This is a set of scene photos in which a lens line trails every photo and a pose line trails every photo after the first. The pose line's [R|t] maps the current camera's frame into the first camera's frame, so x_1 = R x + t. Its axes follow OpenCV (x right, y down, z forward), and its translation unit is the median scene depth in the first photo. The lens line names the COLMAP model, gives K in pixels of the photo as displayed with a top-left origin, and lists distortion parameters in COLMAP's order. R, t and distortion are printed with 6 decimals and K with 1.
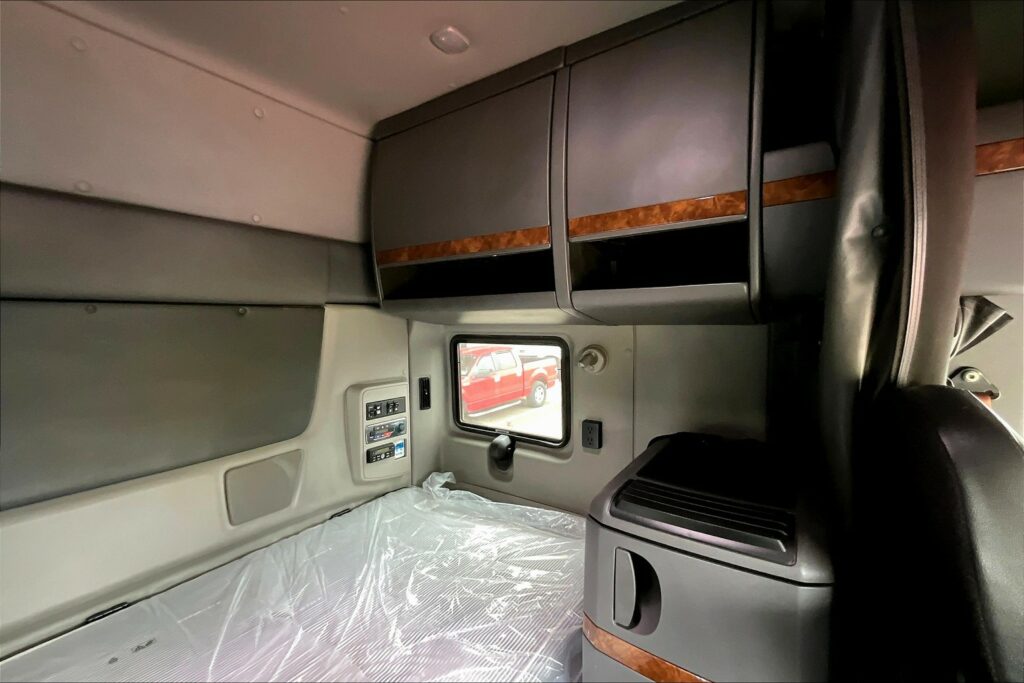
lens RADIAL K [[417.1, 0, 512.0], [0, 417.1, 341.5], [0, 0, 1]] dist [-0.001465, 0.000548]
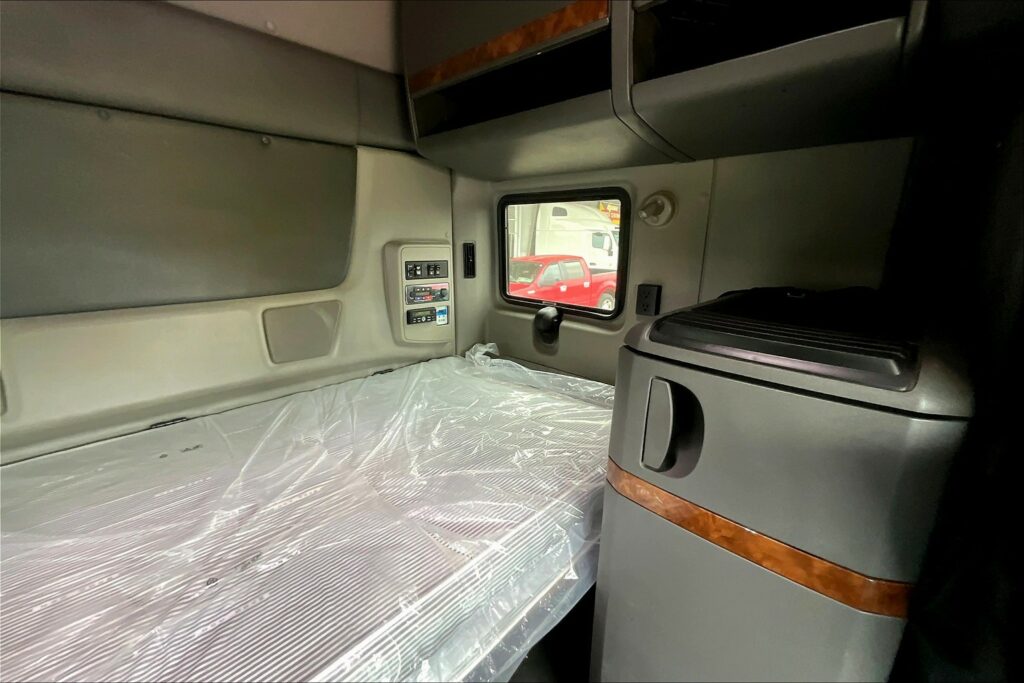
lens RADIAL K [[417.1, 0, 512.0], [0, 417.1, 341.5], [0, 0, 1]] dist [-0.001465, 0.000548]
pose [[0.985378, 0.061373, -0.158948, 0.059339], [-0.028874, 0.979531, 0.199212, 0.152356], [0.167921, -0.191710, 0.966980, 0.106522]]
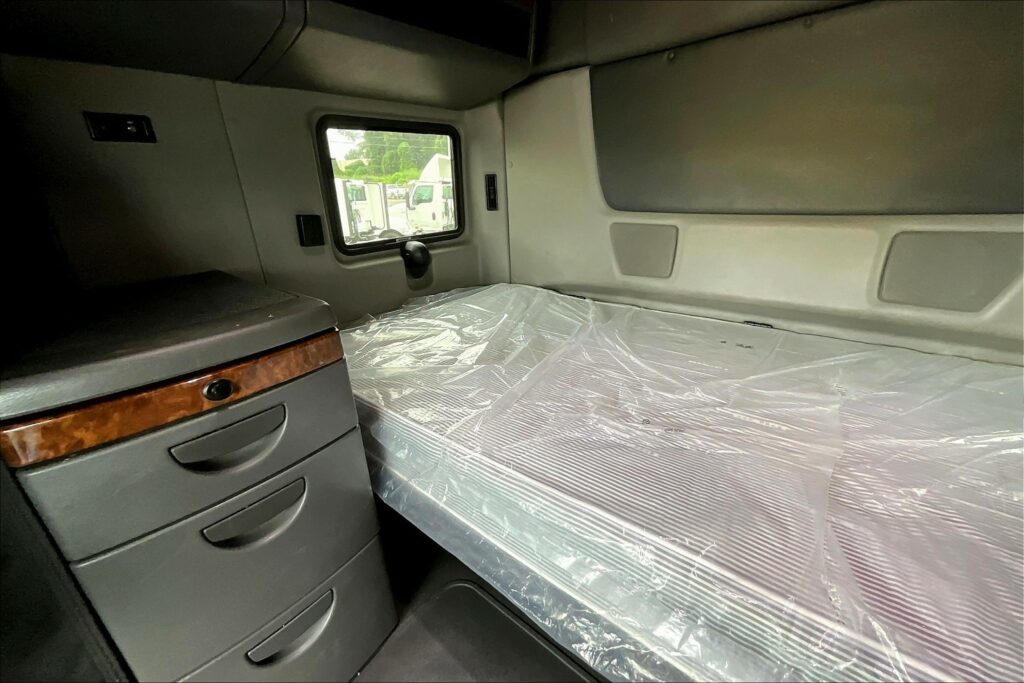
lens RADIAL K [[417.1, 0, 512.0], [0, 417.1, 341.5], [0, 0, 1]] dist [-0.001465, 0.000548]
pose [[-0.109586, 0.362345, -0.925579, 0.196301], [-0.009057, 0.930785, 0.365455, 0.198250], [0.993936, 0.048432, -0.098720, 0.313984]]
